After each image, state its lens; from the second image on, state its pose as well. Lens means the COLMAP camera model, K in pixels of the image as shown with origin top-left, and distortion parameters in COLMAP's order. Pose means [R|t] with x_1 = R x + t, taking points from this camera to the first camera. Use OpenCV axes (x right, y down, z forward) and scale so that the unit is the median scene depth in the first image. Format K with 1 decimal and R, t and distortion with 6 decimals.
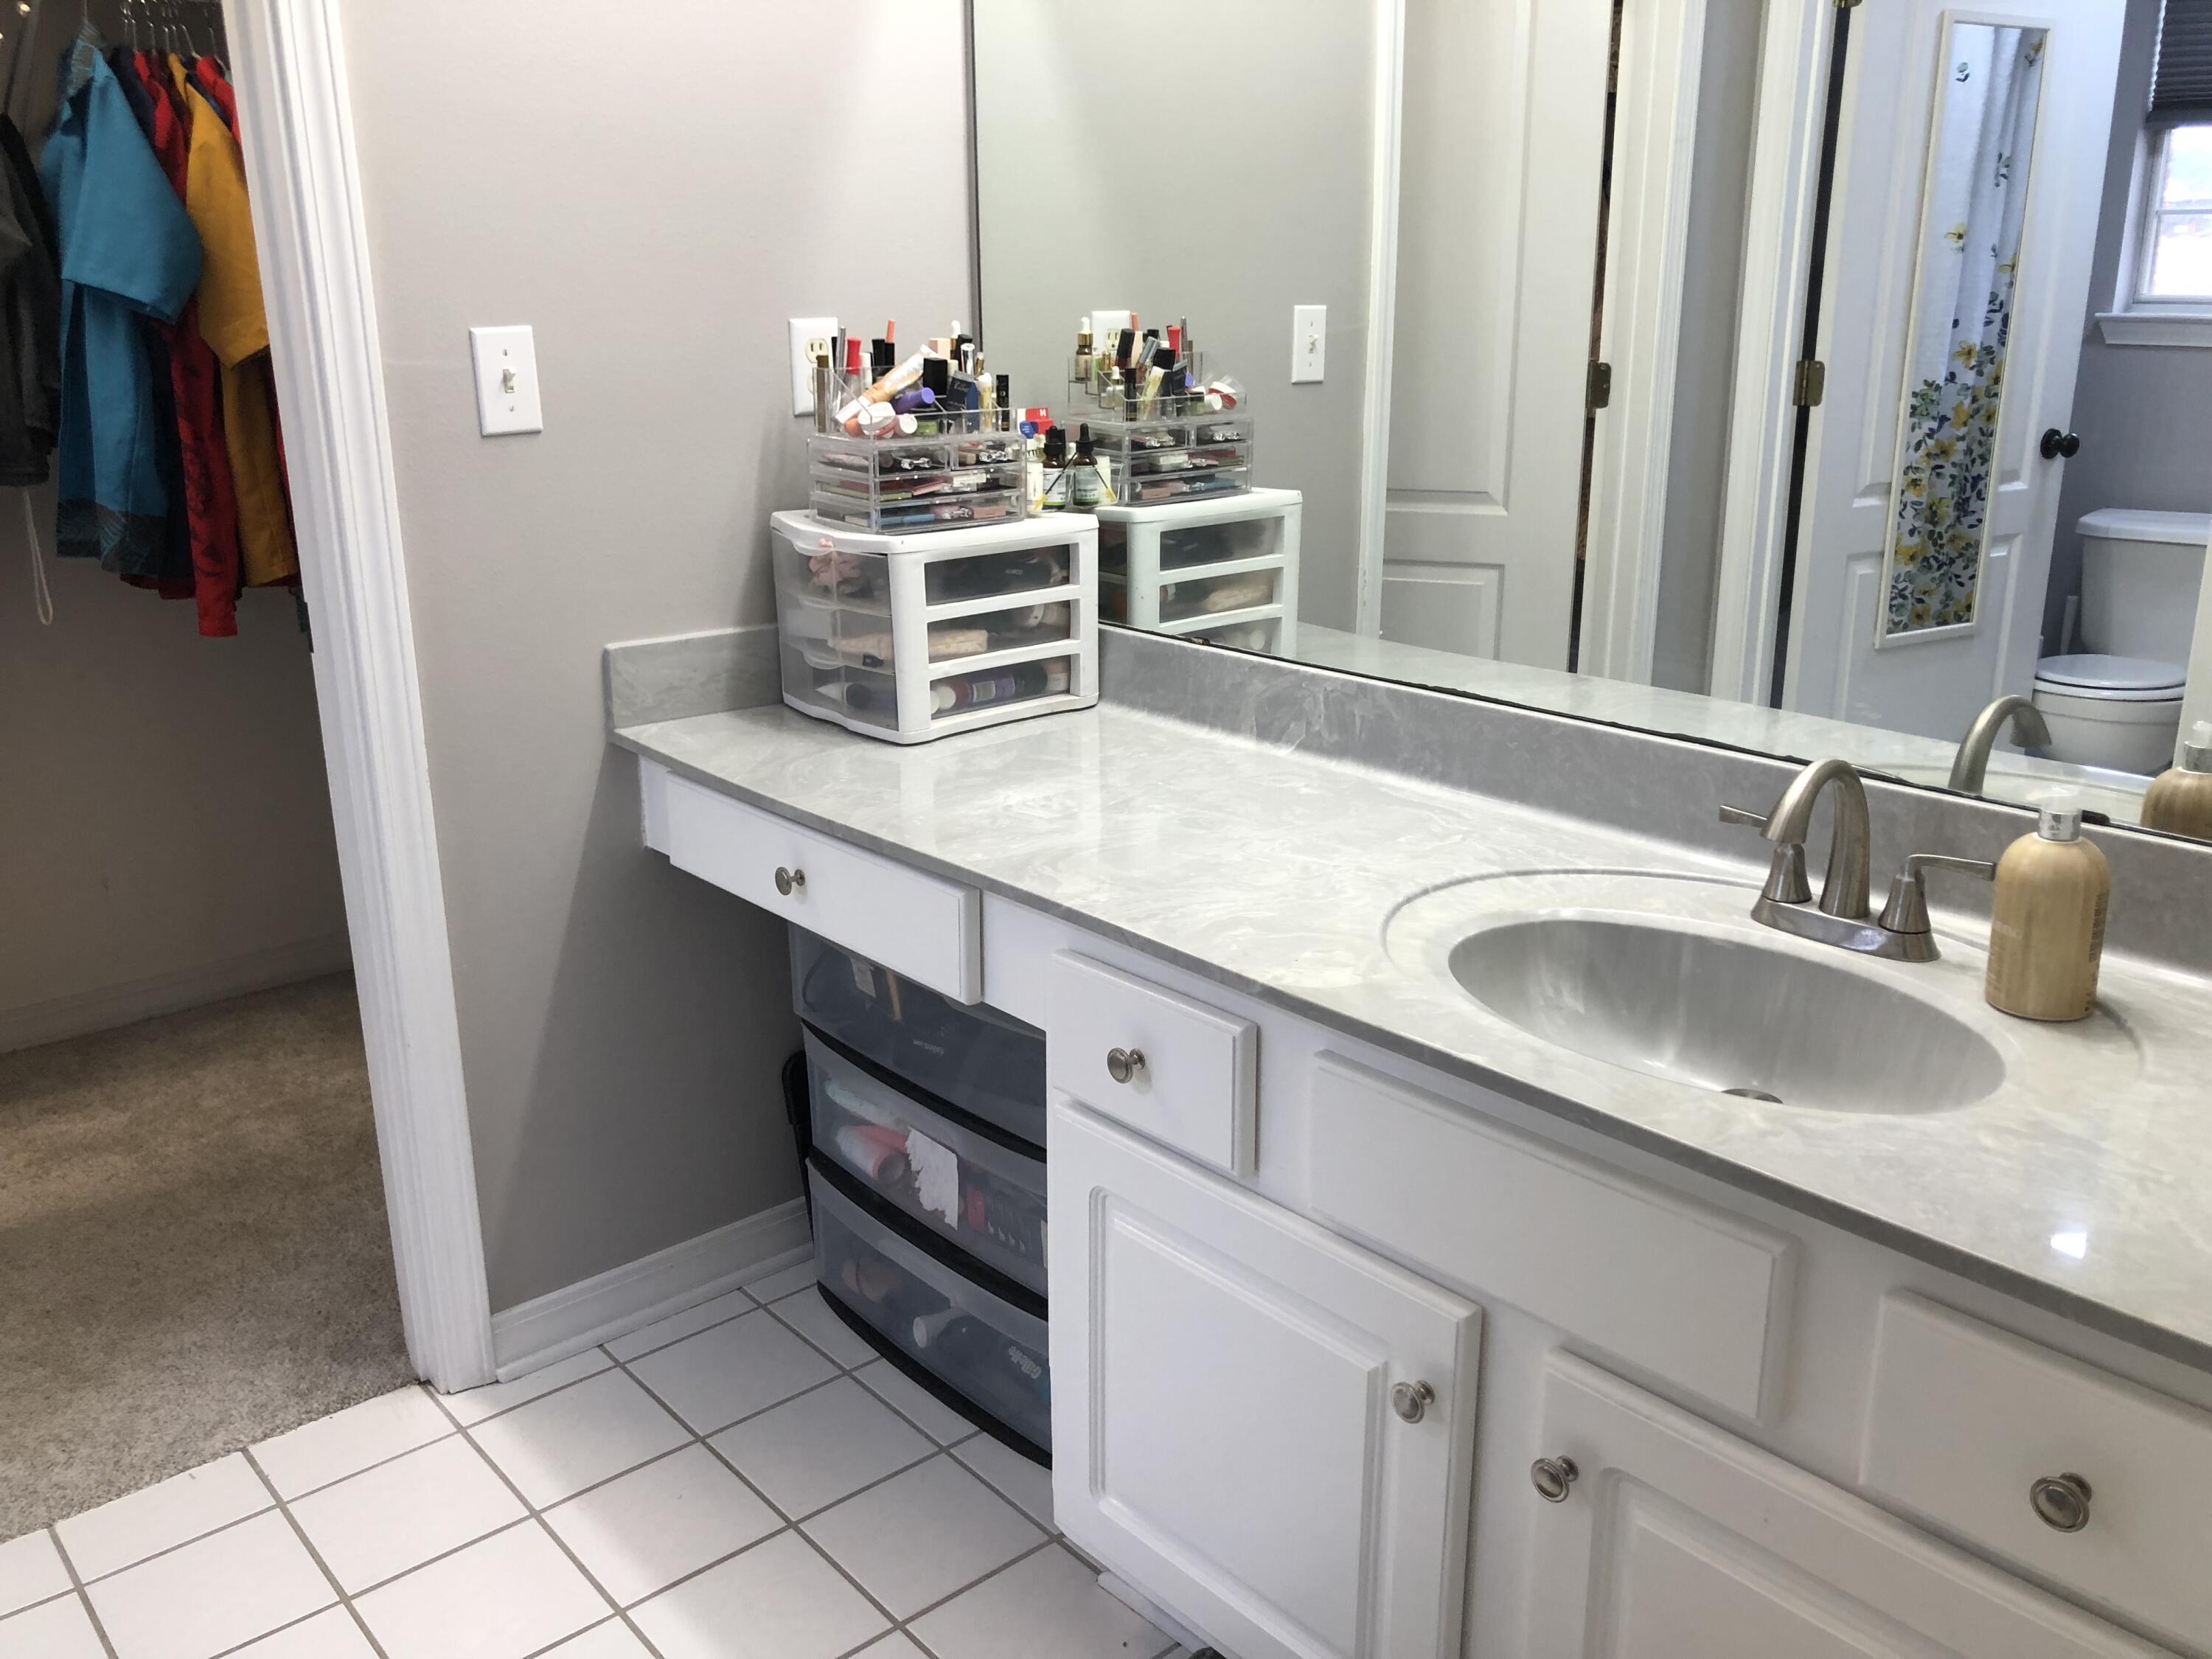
lens RADIAL K [[1819.0, 0, 1097.1], [0, 1819.0, 832.0], [0, 0, 1]] dist [0.012205, 0.002024]
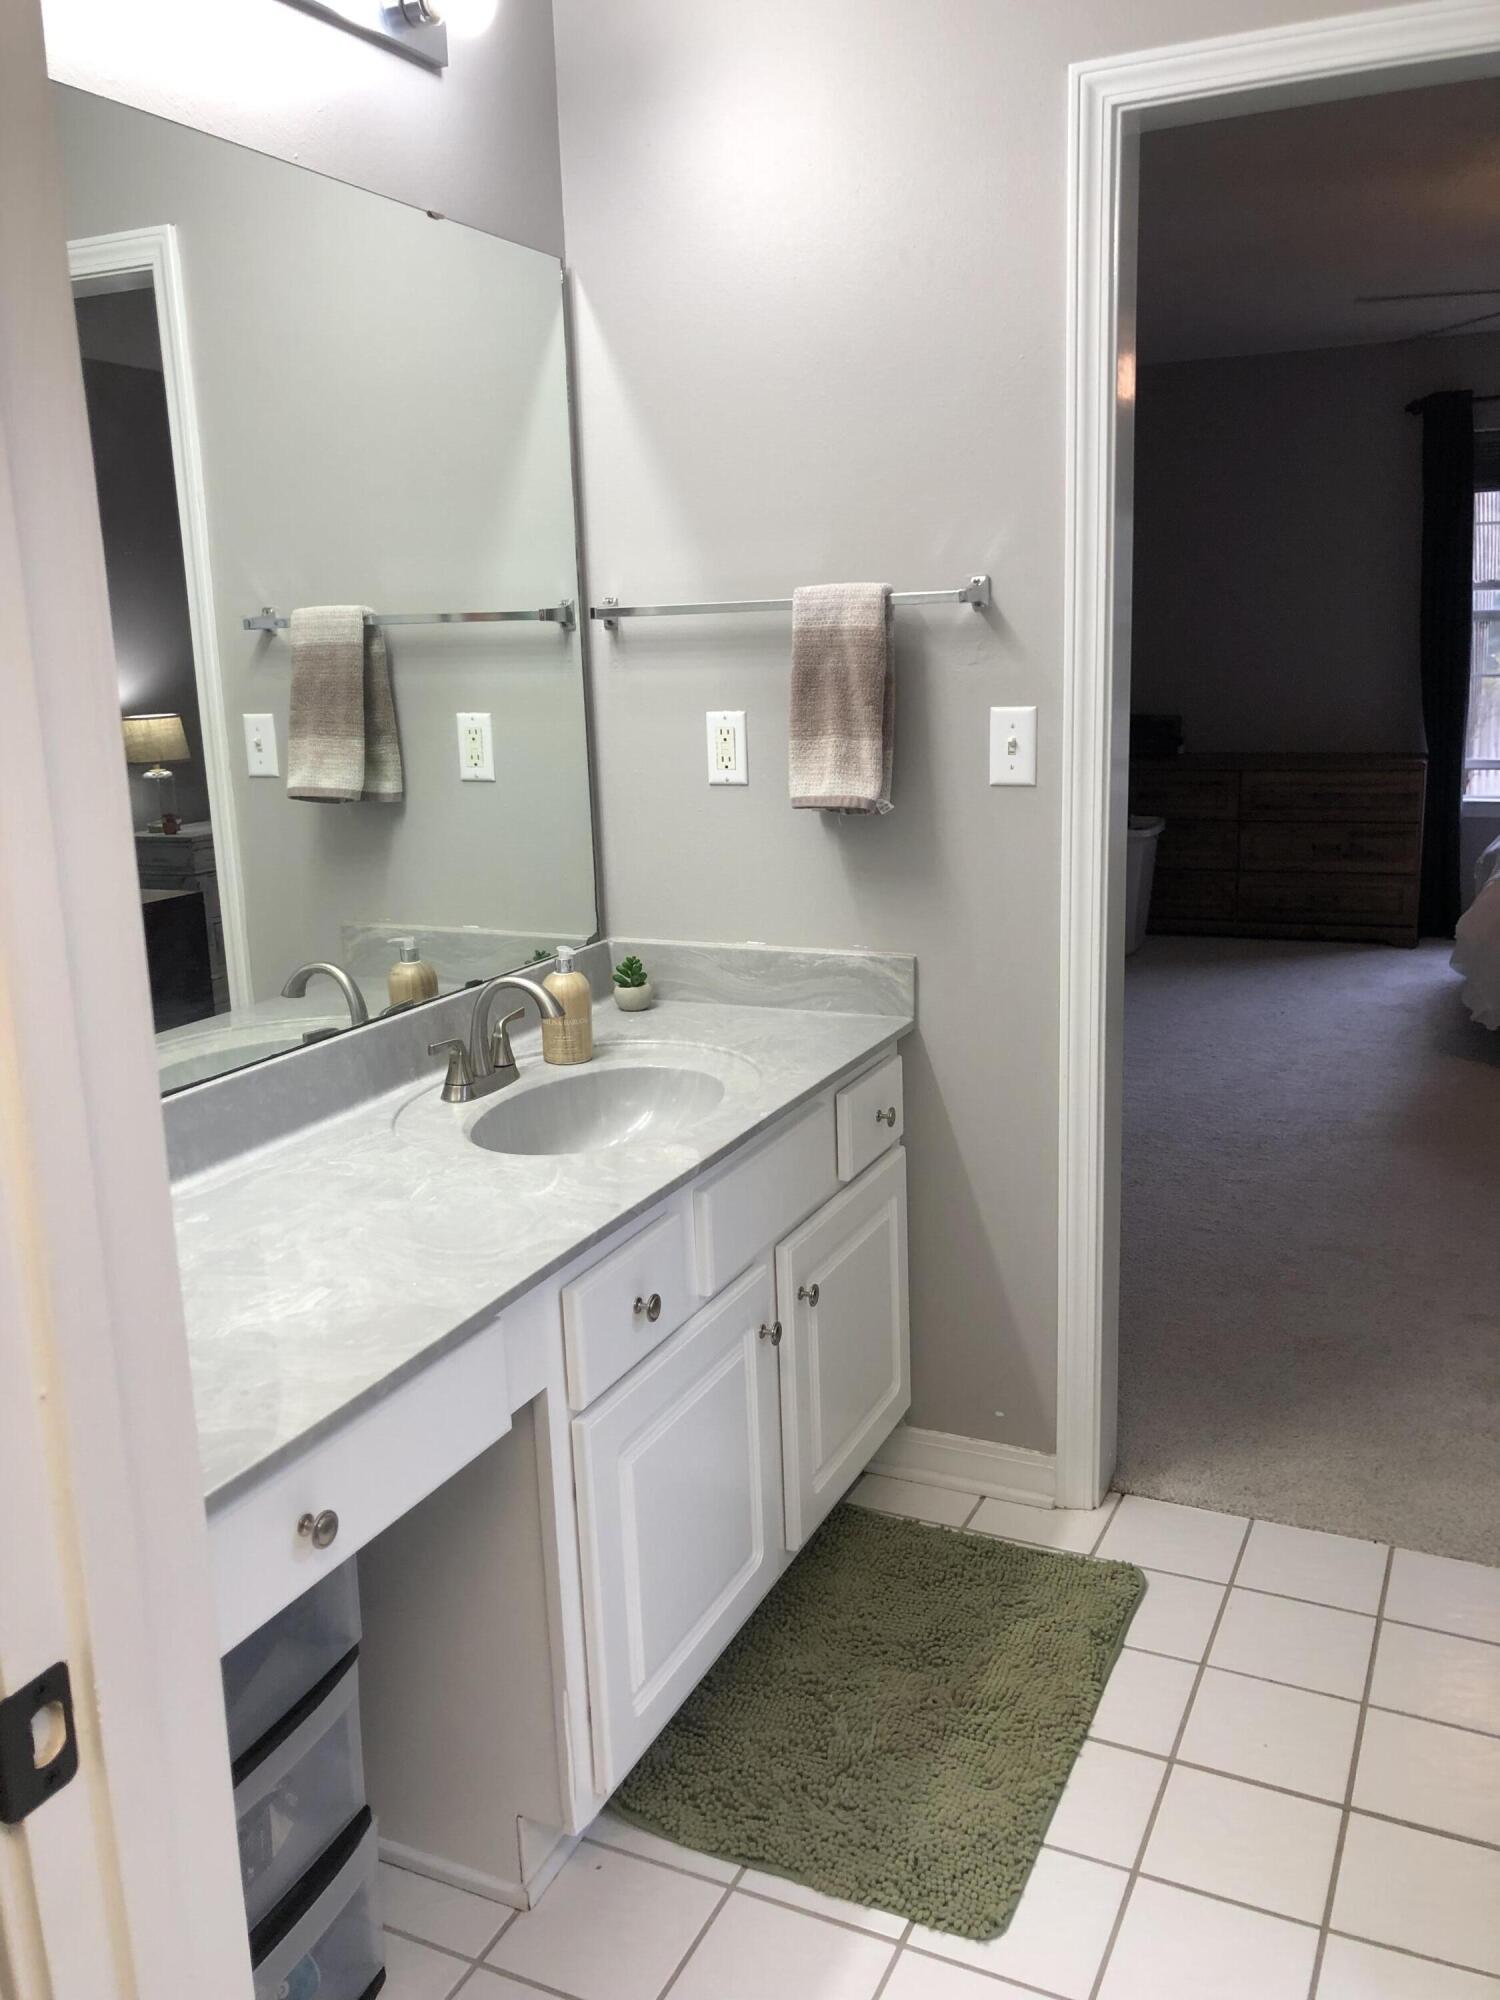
lens RADIAL K [[1644.7, 0, 741.8], [0, 1644.7, 960.9], [0, 0, 1]] dist [0.012205, 0.002024]
pose [[-0.400208, -0.149410, 0.904163, -0.919881], [0.314772, 0.904183, 0.288741, -0.366139], [-0.860670, 0.400161, -0.314831, 1.127472]]
